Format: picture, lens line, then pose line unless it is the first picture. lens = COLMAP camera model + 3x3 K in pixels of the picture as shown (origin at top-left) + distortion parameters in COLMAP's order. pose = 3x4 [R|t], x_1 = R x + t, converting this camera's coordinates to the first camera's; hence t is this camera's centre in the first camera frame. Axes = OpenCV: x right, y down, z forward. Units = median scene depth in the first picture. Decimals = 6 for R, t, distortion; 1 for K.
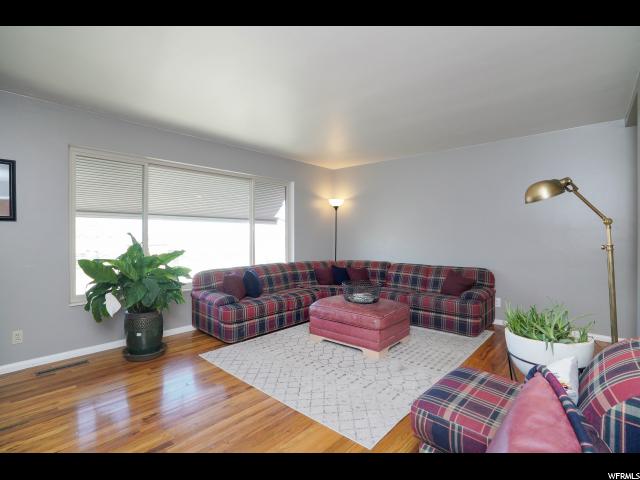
lens RADIAL K [[319.8, 0, 316.6], [0, 319.8, 232.8], [0, 0, 1]] dist [-0.062315, 0.030932]
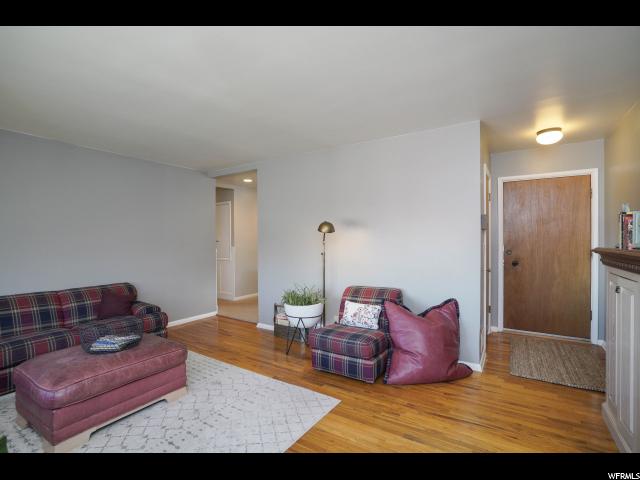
lens RADIAL K [[319.8, 0, 316.6], [0, 319.8, 232.8], [0, 0, 1]] dist [-0.062315, 0.030932]
pose [[-0.193678, 0.023504, 0.980784, -0.705990], [-0.002564, 0.999697, -0.024463, -0.027064], [-0.981062, -0.007252, -0.193559, 0.780280]]
